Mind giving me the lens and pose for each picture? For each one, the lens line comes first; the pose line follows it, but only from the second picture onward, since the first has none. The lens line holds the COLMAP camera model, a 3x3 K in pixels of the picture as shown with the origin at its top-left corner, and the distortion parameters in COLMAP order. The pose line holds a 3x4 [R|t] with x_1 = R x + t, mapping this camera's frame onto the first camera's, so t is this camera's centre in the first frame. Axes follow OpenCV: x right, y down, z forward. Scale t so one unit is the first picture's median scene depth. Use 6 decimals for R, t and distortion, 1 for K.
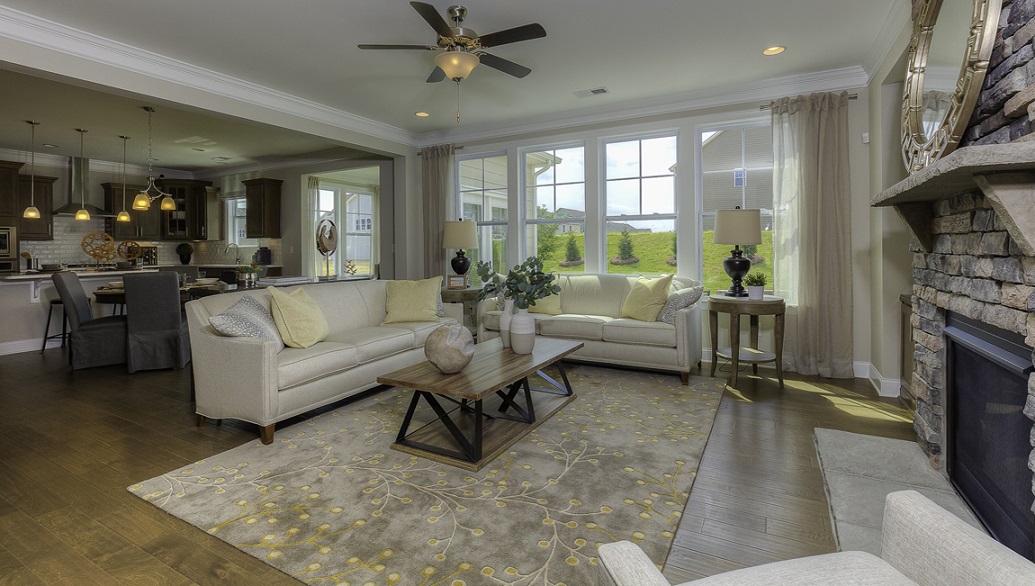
lens RADIAL K [[467.0, 0, 521.0], [0, 467.0, 239.7], [0, 0, 1]] dist [-0.013275, -0.000632]
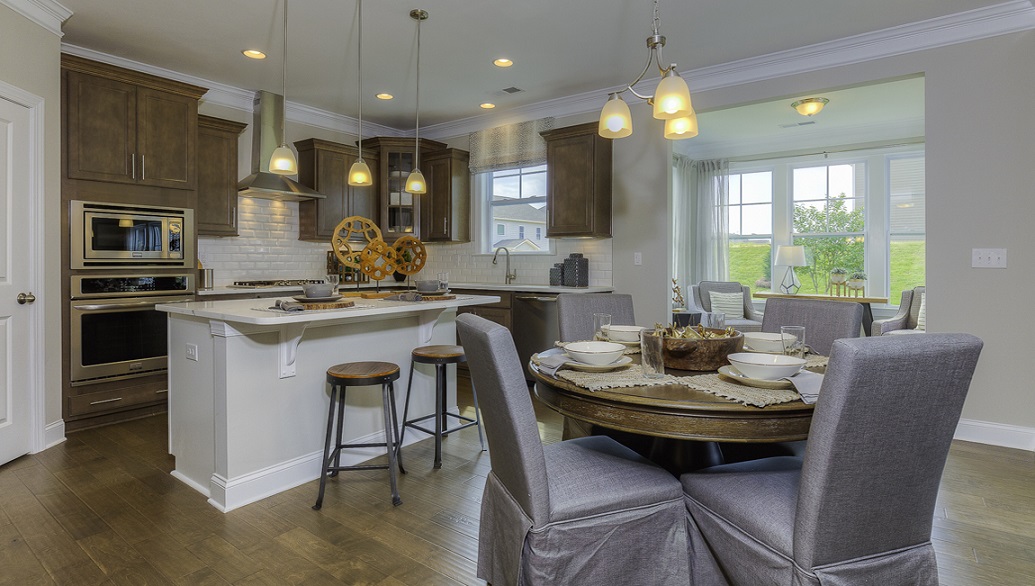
lens RADIAL K [[524.2, 0, 505.4], [0, 524.2, 260.5], [0, 0, 1]] dist [-0.005762, -0.001069]
pose [[0.987048, 0.014767, -0.159743, -0.535036], [-0.012513, 0.999808, 0.015103, 0.014914], [0.159935, -0.012909, 0.987043, 0.381869]]
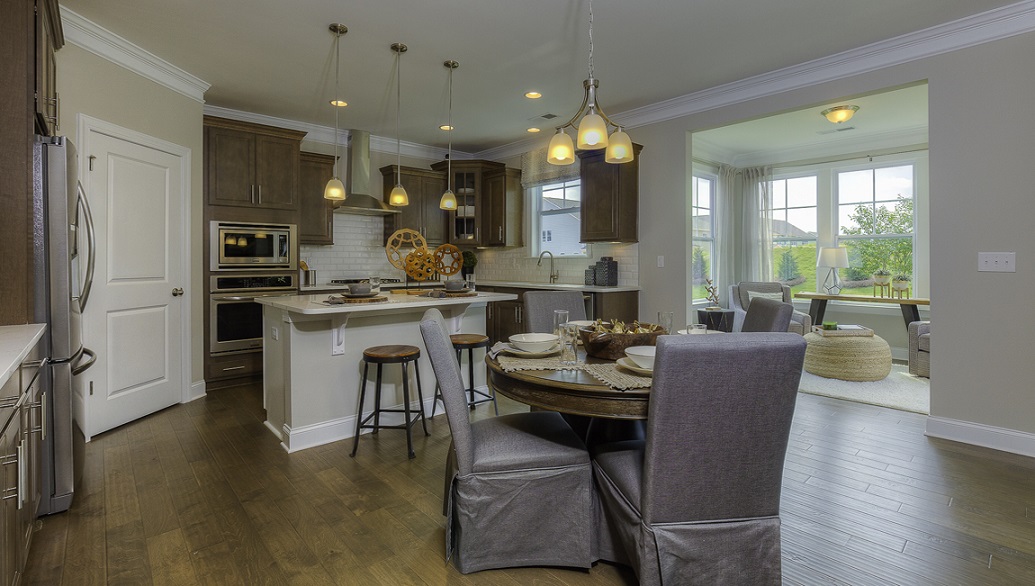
lens RADIAL K [[467.0, 0, 503.9], [0, 467.0, 259.2], [0, 0, 1]] dist [-0.013275, -0.000632]
pose [[0.935676, 0.011176, -0.352682, -0.461762], [-0.006687, 0.999880, 0.013944, 0.010285], [0.352796, -0.010688, 0.935639, 0.374419]]
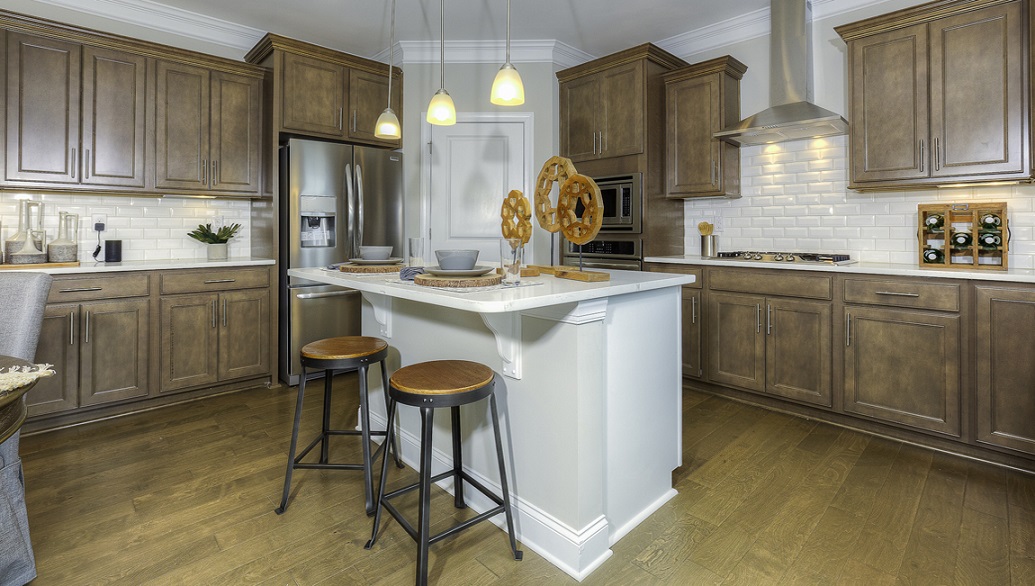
lens RADIAL K [[467.0, 0, 537.9], [0, 467.0, 232.2], [0, 0, 1]] dist [-0.013275, -0.000632]
pose [[-0.292945, 0.012305, -0.956050, -0.467735], [0.015007, 0.999853, 0.008270, 0.027453], [0.956012, -0.011924, -0.293086, 0.862619]]
